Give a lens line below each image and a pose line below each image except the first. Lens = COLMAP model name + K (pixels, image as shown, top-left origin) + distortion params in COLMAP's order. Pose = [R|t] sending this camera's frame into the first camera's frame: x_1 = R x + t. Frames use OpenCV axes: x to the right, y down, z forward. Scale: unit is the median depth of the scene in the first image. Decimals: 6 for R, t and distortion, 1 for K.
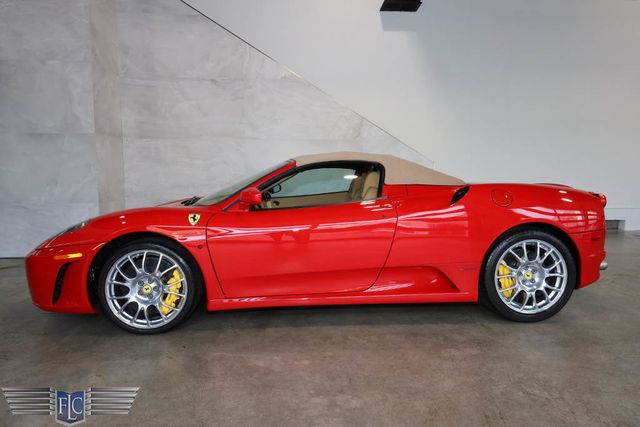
lens RADIAL K [[389.7, 0, 342.3], [0, 389.7, 212.6], [0, 0, 1]] dist [0.000794, 0.000819]
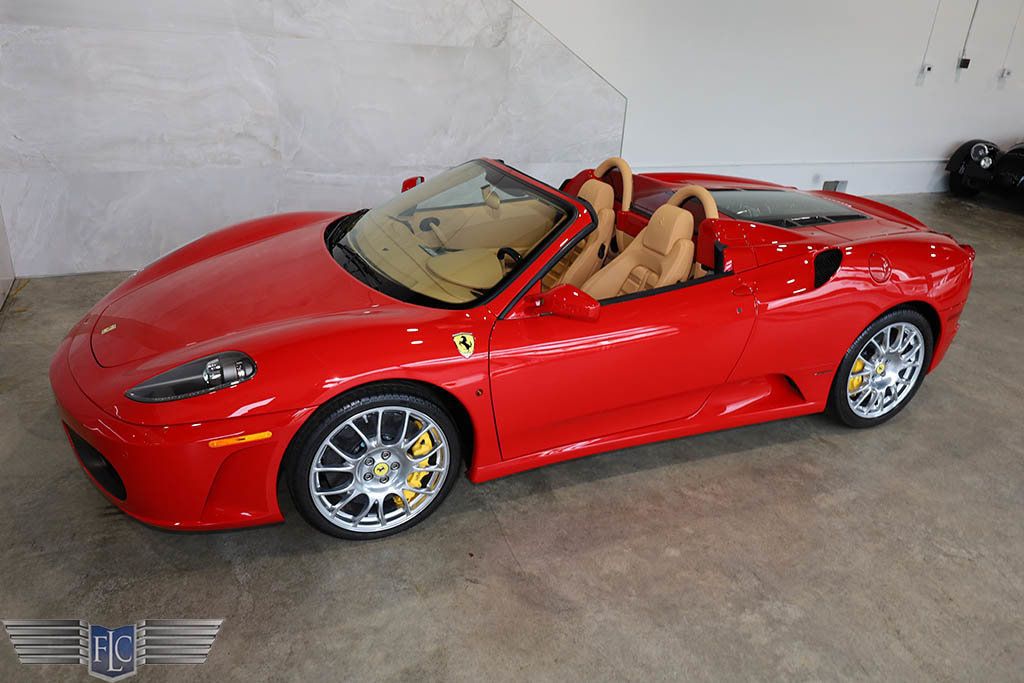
lens RADIAL K [[728.3, 0, 543.0], [0, 728.3, 335.8], [0, 0, 1]] dist [-0.002588, 0.003849]
pose [[0.935438, -0.072576, 0.345961, -0.601361], [-0.045635, 0.945713, 0.321782, -0.317410], [-0.350534, -0.316795, 0.881344, 0.053058]]
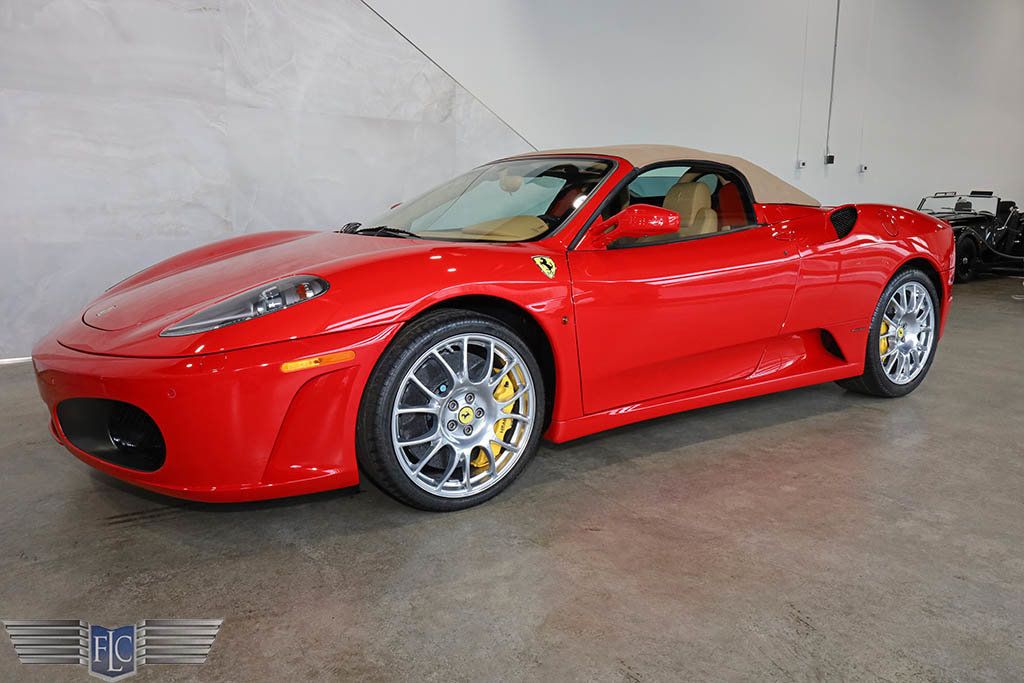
lens RADIAL K [[726.6, 0, 535.3], [0, 726.6, 335.8], [0, 0, 1]] dist [0.006380, -0.001231]
pose [[0.865638, -0.077828, 0.494583, -0.820010], [0.034930, 0.994825, 0.095411, 0.015722], [-0.499450, -0.065316, 0.863877, 0.182041]]
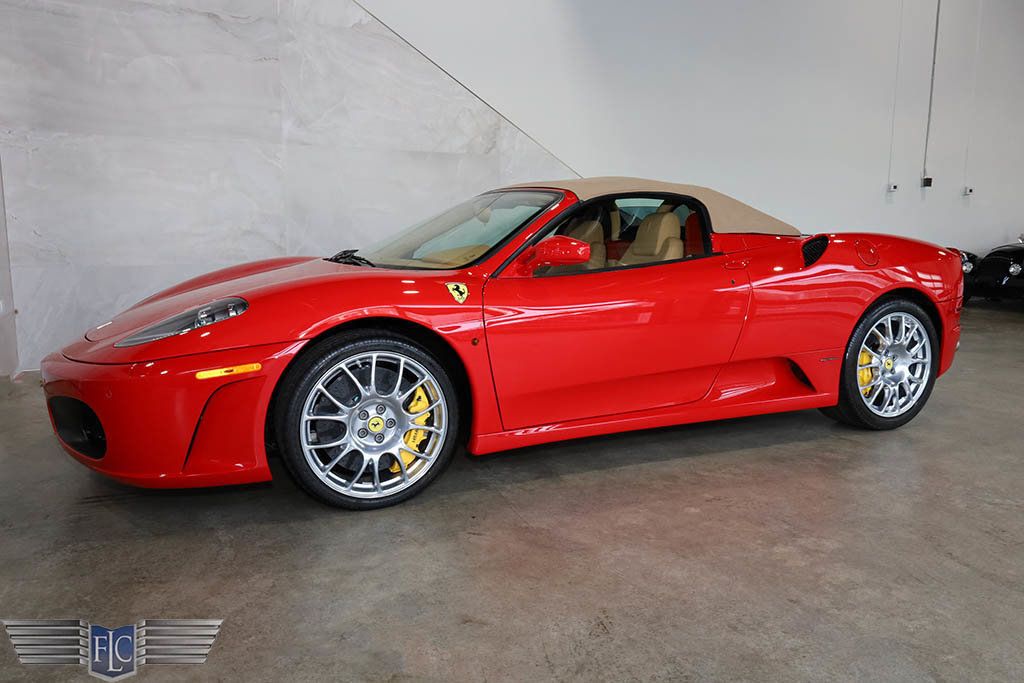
lens RADIAL K [[729.0, 0, 544.9], [0, 729.0, 339.8], [0, 0, 1]] dist [0.001977, 0.000338]
pose [[0.934600, -0.043714, 0.353005, -0.602081], [0.021941, 0.997615, 0.065447, 0.018395], [-0.355024, -0.053421, 0.933329, -0.010870]]
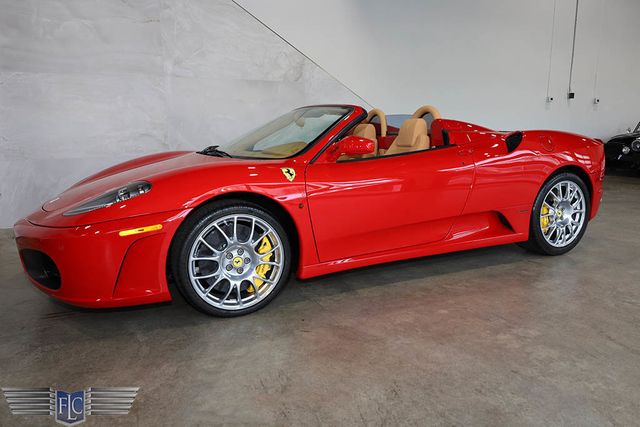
lens RADIAL K [[454.3, 0, 339.9], [0, 454.3, 217.4], [0, 0, 1]] dist [0.000451, -0.000698]
pose [[0.924666, -0.077469, 0.372816, -0.620091], [0.038908, 0.993183, 0.109878, 0.005843], [-0.378787, -0.087095, 0.921377, 0.042622]]
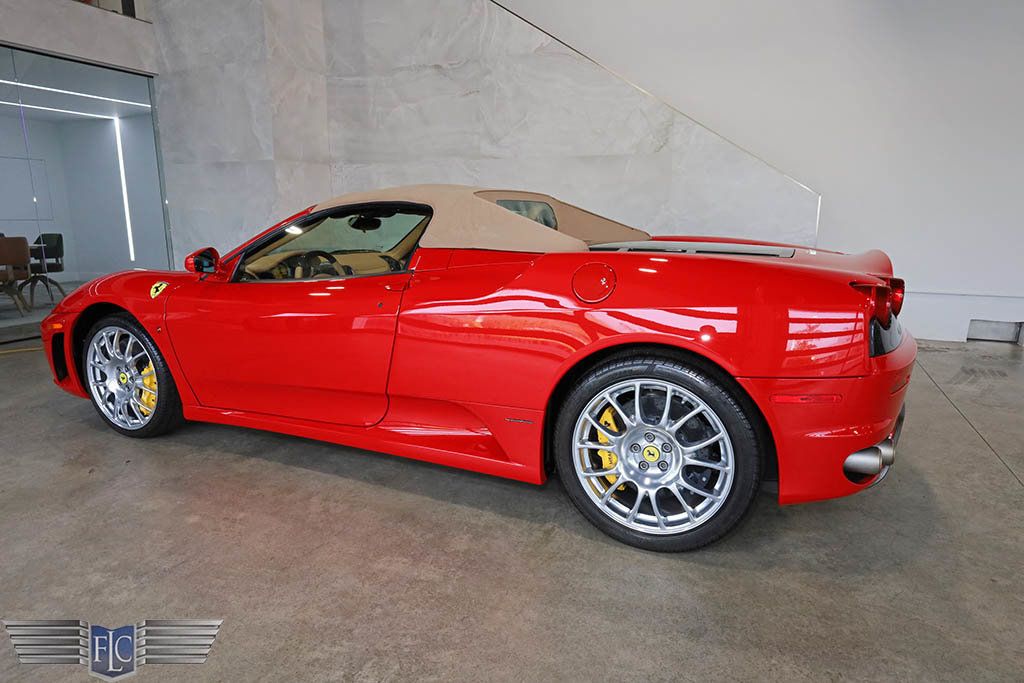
lens RADIAL K [[623.5, 0, 547.7], [0, 623.5, 340.1], [0, 0, 1]] dist [0.000794, 0.000819]
pose [[0.880861, 0.099965, -0.462699, 0.737405], [-0.047808, 0.991237, 0.123140, -0.062610], [0.470954, -0.086348, 0.877922, 0.315142]]
